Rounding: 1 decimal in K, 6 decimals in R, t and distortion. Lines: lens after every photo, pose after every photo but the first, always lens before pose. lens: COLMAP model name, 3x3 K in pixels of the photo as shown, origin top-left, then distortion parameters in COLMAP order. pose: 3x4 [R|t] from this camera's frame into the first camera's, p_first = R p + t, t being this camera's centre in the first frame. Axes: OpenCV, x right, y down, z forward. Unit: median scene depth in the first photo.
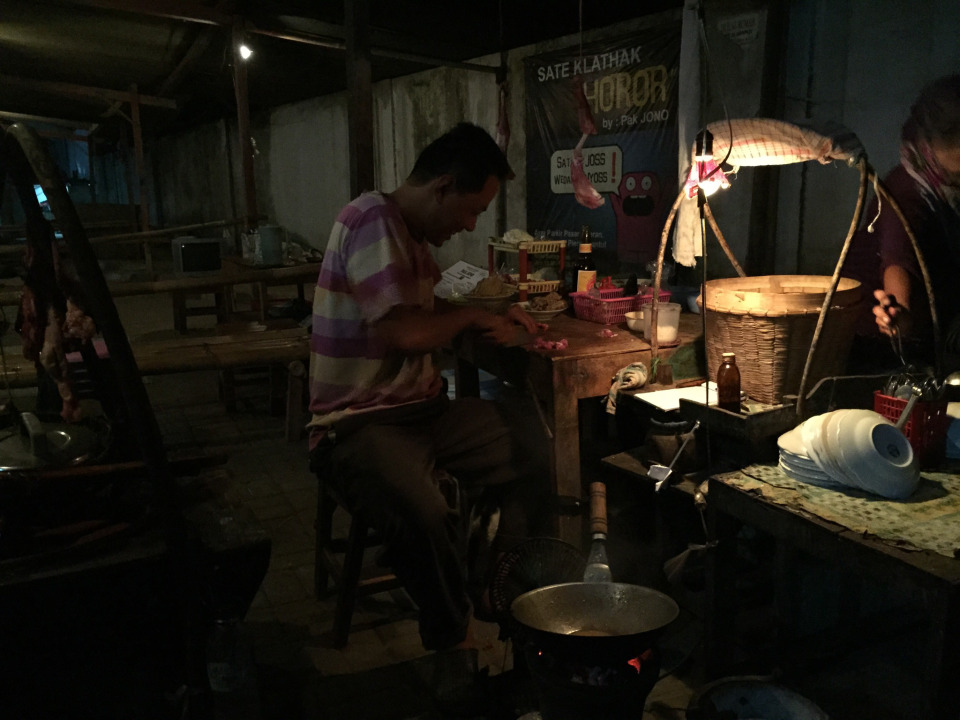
lens RADIAL K [[821.4, 0, 480.0], [0, 821.4, 360.0], [0, 0, 1]] dist [0.082104, -0.128575]
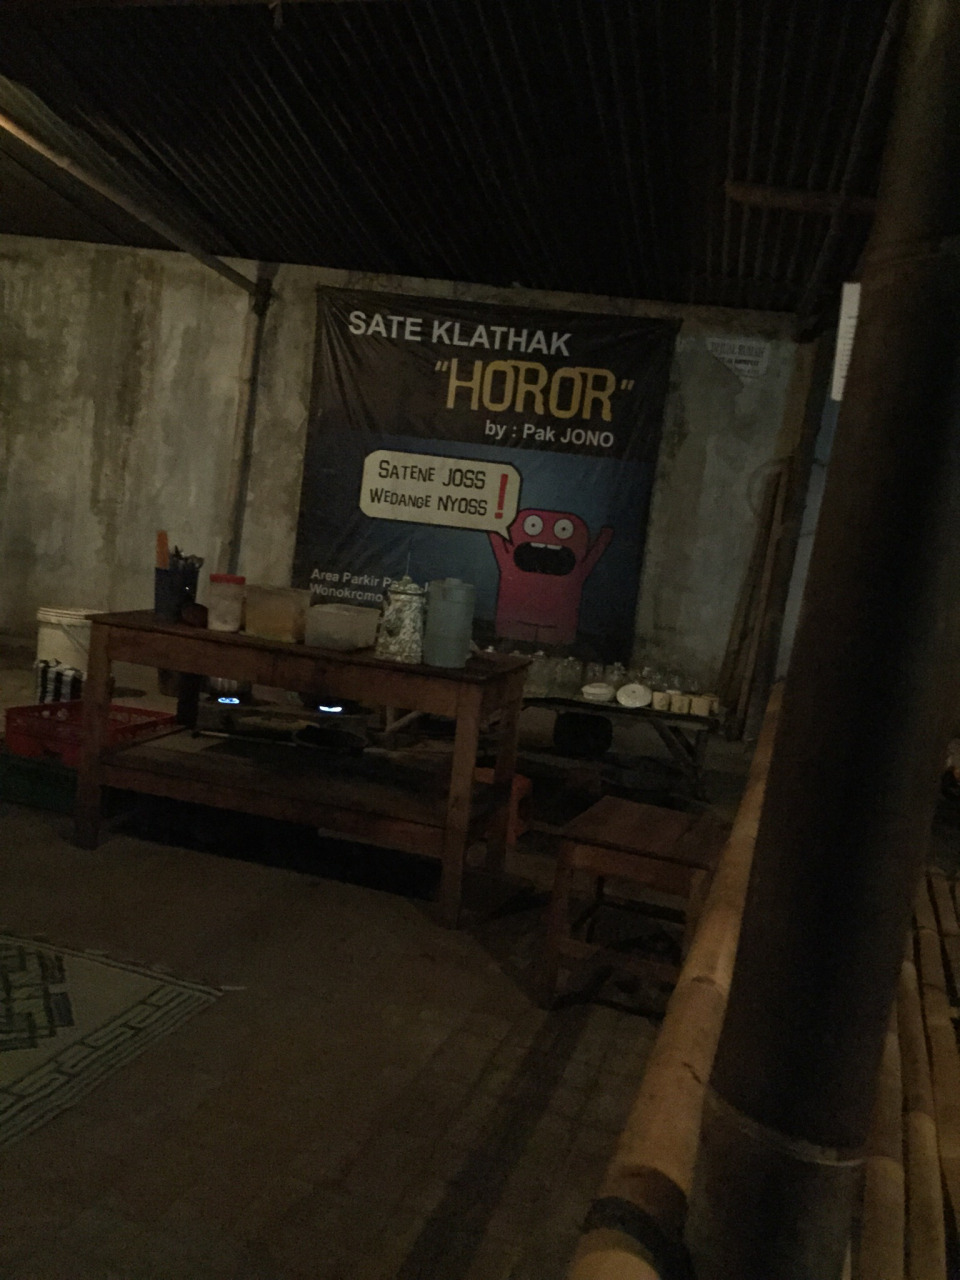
lens RADIAL K [[1102.2, 0, 480.0], [0, 1102.2, 640.0], [0, 0, 1]] dist [0.080087, -0.133659]
pose [[0.664797, 0.032137, 0.746333, -1.635783], [0.011145, 0.998536, -0.052924, -0.226503], [-0.746941, 0.043501, 0.663466, 1.374309]]
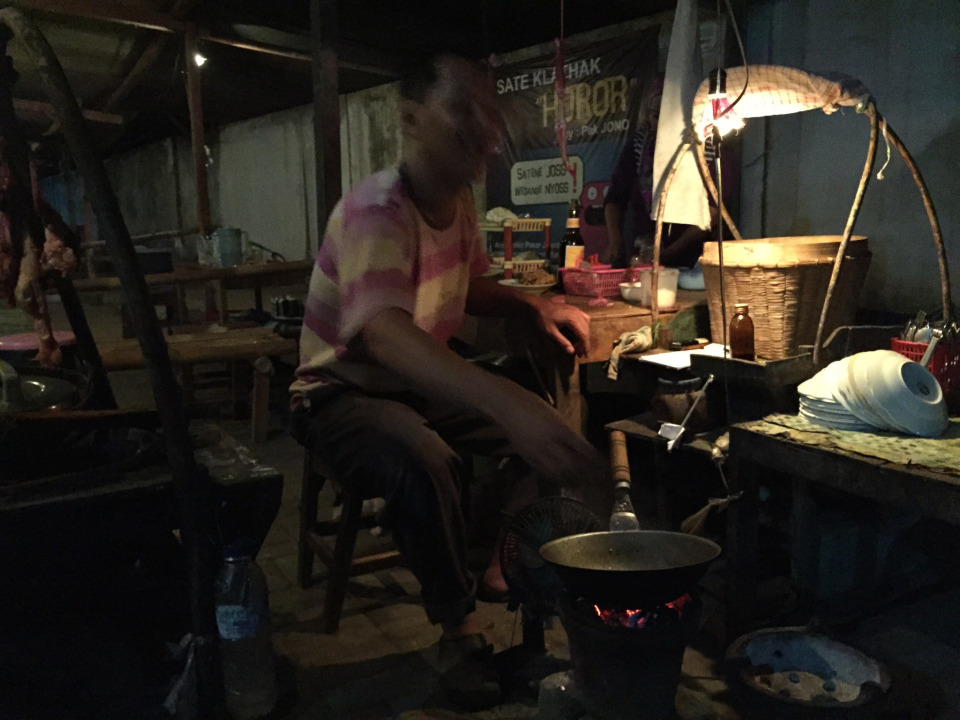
lens RADIAL K [[826.6, 0, 480.0], [0, 826.6, 360.0], [0, 0, 1]] dist [0.080087, -0.133659]
pose [[0.998064, -0.010302, 0.061332, -0.053171], [0.012586, 0.999237, -0.036970, 0.074063], [-0.060904, 0.037670, 0.997433, 0.042555]]
